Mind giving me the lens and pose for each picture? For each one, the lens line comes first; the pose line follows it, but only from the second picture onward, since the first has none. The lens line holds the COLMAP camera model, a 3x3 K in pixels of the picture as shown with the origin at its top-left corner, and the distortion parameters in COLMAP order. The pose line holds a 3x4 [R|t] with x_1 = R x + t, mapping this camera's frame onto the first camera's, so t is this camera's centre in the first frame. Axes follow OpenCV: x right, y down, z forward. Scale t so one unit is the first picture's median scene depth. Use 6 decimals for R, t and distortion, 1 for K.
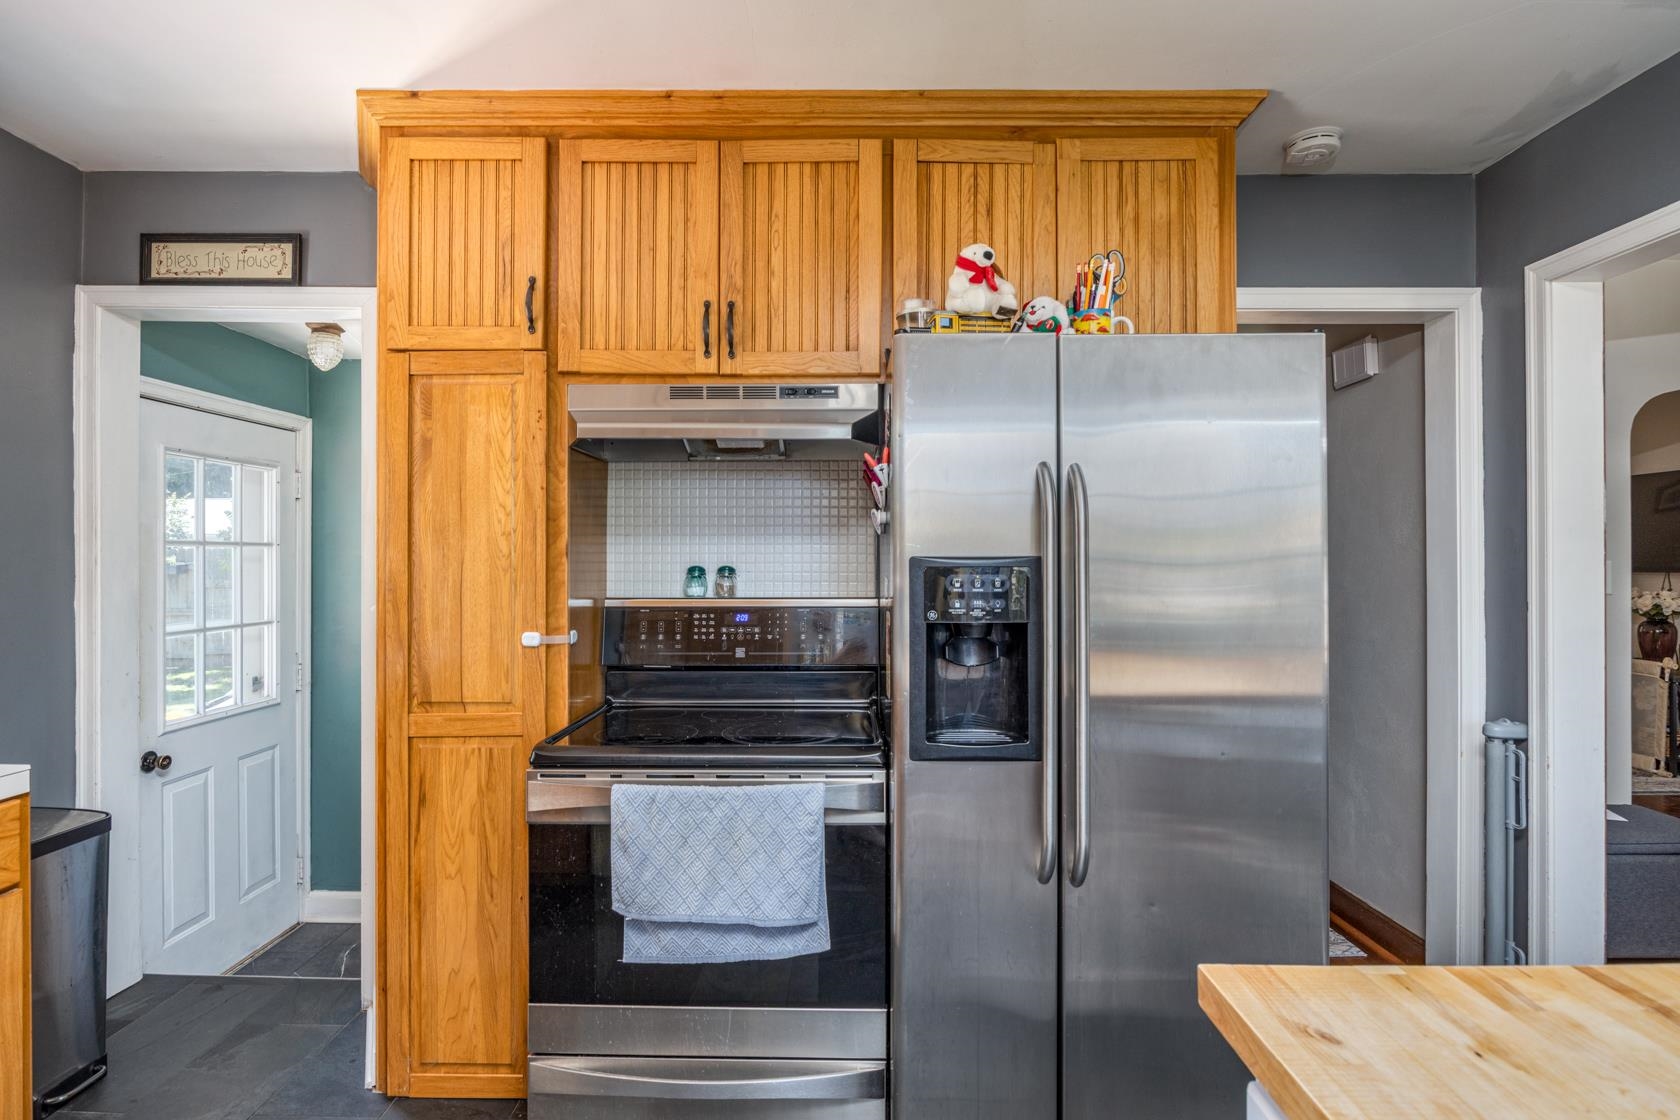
lens RADIAL K [[888.8, 0, 830.8], [0, 888.8, 553.4], [0, 0, 1]] dist [-0.005171, 0.000340]
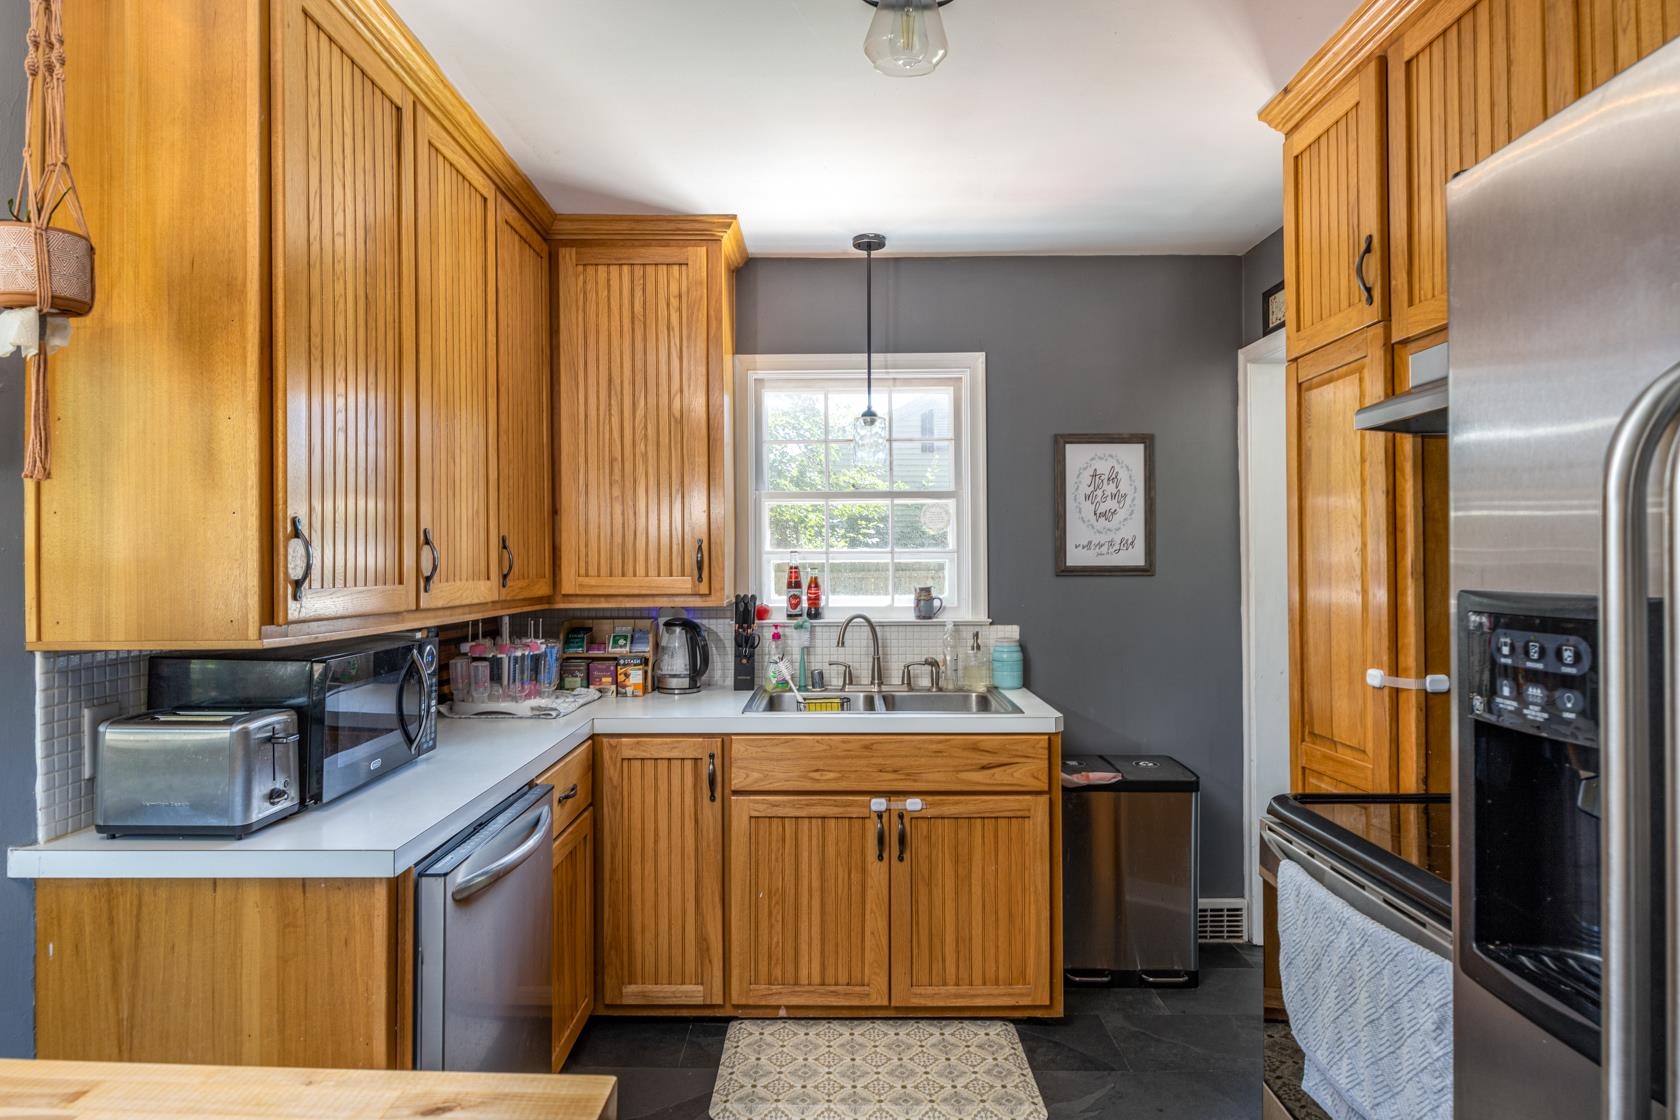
lens RADIAL K [[957.1, 0, 829.7], [0, 957.1, 561.5], [0, 0, 1]] dist [0.000218, 0.001425]
pose [[-0.011001, -0.001828, -0.999938, 0.550302], [0.008005, 0.999966, -0.001916, -0.013251], [0.999907, -0.008025, -0.010986, 0.507600]]
